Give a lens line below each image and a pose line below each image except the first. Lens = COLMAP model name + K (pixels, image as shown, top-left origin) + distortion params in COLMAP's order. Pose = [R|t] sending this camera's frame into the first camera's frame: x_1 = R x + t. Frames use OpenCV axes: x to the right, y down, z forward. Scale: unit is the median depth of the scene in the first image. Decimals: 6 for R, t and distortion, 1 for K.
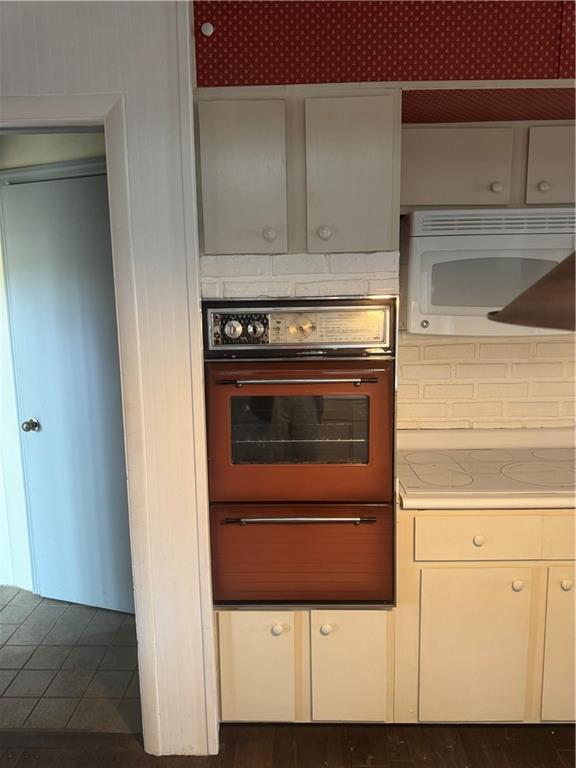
lens RADIAL K [[546.6, 0, 294.5], [0, 546.6, 384.7], [0, 0, 1]] dist [0.087046, -0.078838]
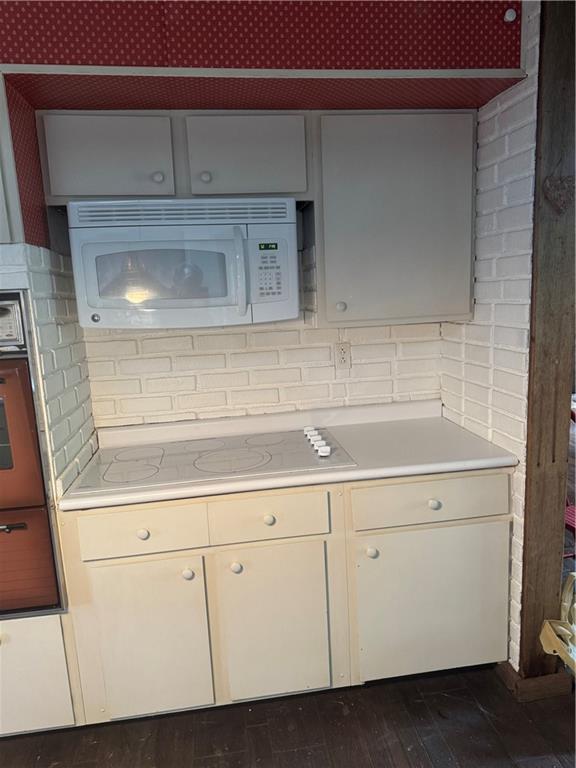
lens RADIAL K [[546.6, 0, 288.9], [0, 546.6, 386.1], [0, 0, 1]] dist [0.087046, -0.078838]
pose [[0.989302, -0.056035, 0.134689, 0.447142], [0.052830, 0.998231, 0.027259, 0.000952], [-0.135978, -0.019852, 0.990513, -0.015133]]
